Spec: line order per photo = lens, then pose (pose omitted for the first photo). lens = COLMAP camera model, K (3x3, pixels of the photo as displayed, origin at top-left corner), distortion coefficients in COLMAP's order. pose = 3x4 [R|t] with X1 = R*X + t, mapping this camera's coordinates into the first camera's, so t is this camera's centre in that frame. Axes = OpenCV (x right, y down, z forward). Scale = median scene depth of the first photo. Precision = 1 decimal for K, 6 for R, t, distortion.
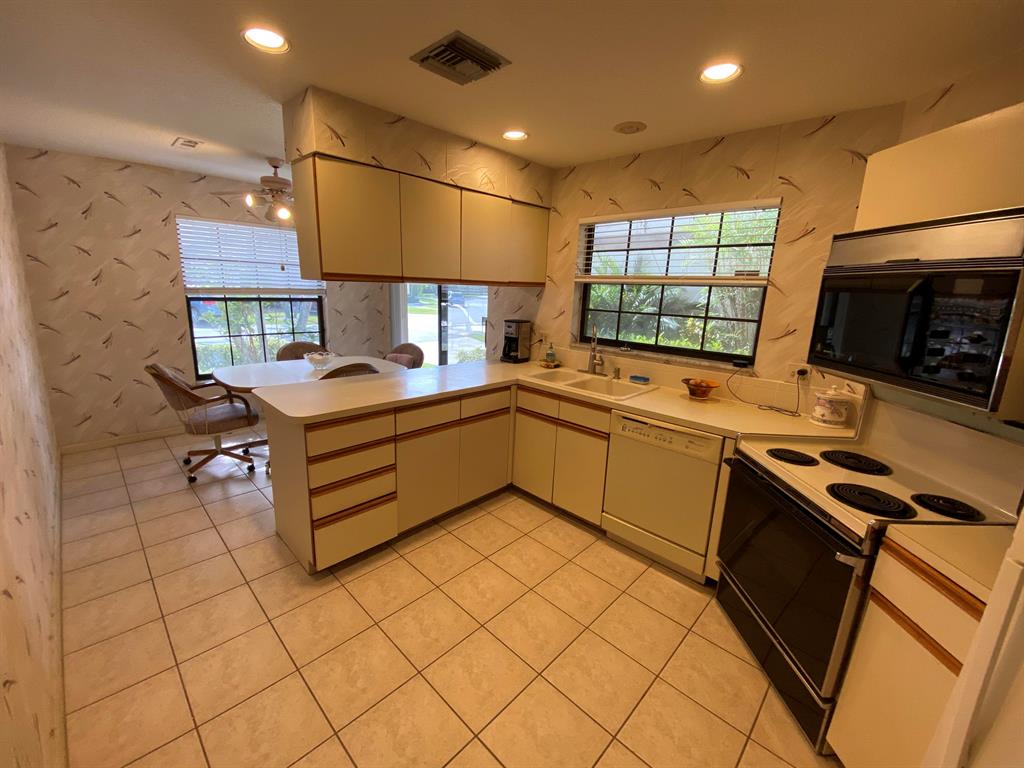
lens RADIAL K [[416.2, 0, 506.7], [0, 416.2, 382.7], [0, 0, 1]] dist [0.032048, -0.026030]
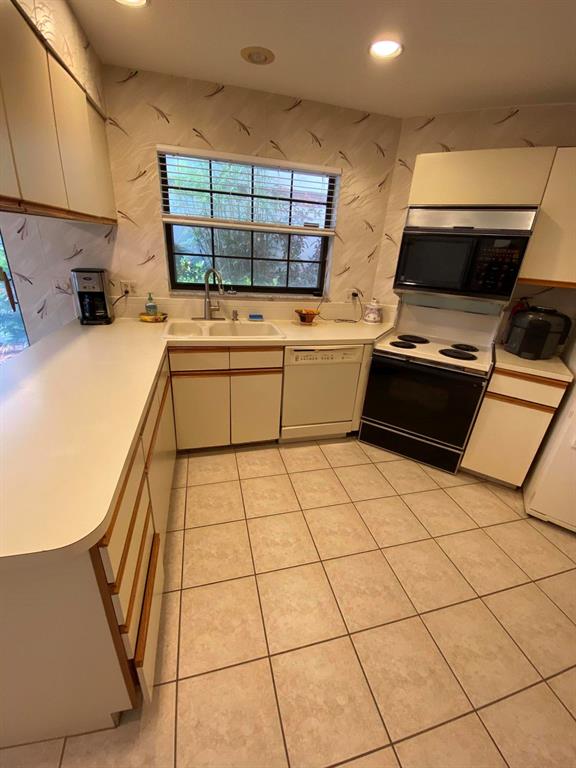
lens RADIAL K [[308.8, 0, 288.0], [0, 308.8, 384.0], [0, 0, 1]] dist [0.031602, -0.033187]
pose [[0.512713, -0.348654, 0.784580, -0.388660], [0.149003, 0.936099, 0.318616, -0.094880], [-0.845532, -0.046454, 0.531901, 0.429241]]
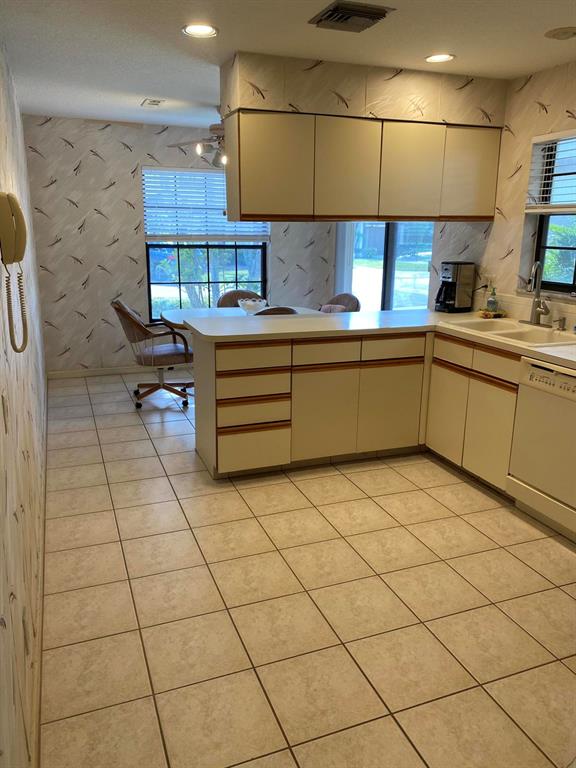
lens RADIAL K [[587.5, 0, 286.0], [0, 587.5, 374.2], [0, 0, 1]] dist [0.092381, -0.126925]
pose [[0.909649, 0.072772, -0.408953, 0.261620], [-0.070287, 0.997303, 0.021127, 0.091397], [0.409388, 0.009526, 0.912311, -0.293763]]
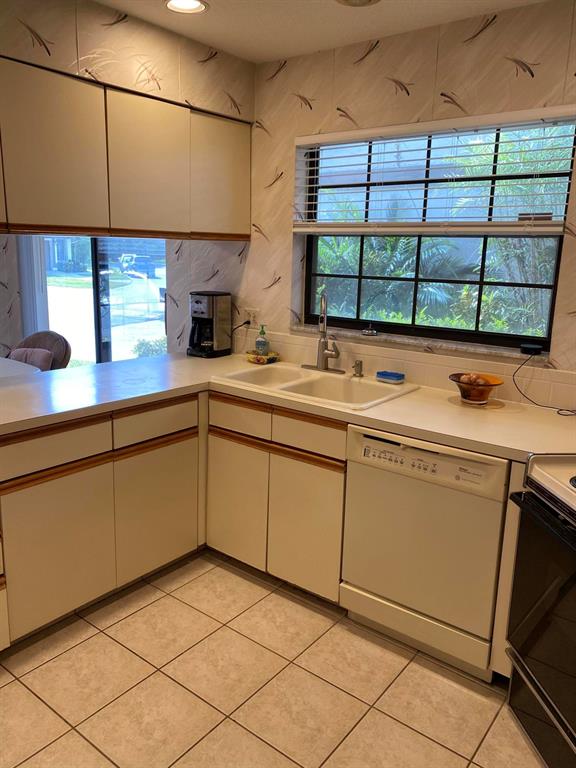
lens RADIAL K [[594.5, 0, 286.7], [0, 594.5, 378.5], [0, 0, 1]] dist [0.021508, -0.008485]
pose [[0.993821, -0.033198, 0.105910, 0.049747], [0.034311, 0.999373, -0.008701, -0.002544], [-0.105554, 0.012281, 0.994338, 0.066749]]
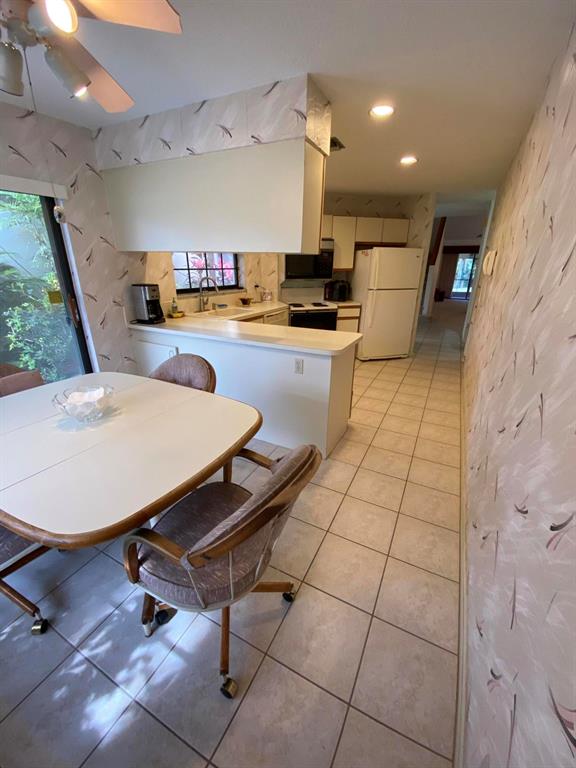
lens RADIAL K [[308.8, 0, 288.0], [0, 308.8, 384.0], [0, 0, 1]] dist [0.031602, -0.033187]
pose [[-0.285223, -0.390999, 0.875082, -1.096545], [0.190179, 0.871766, 0.451504, -0.268011], [-0.939404, 0.295202, -0.174288, 1.043761]]
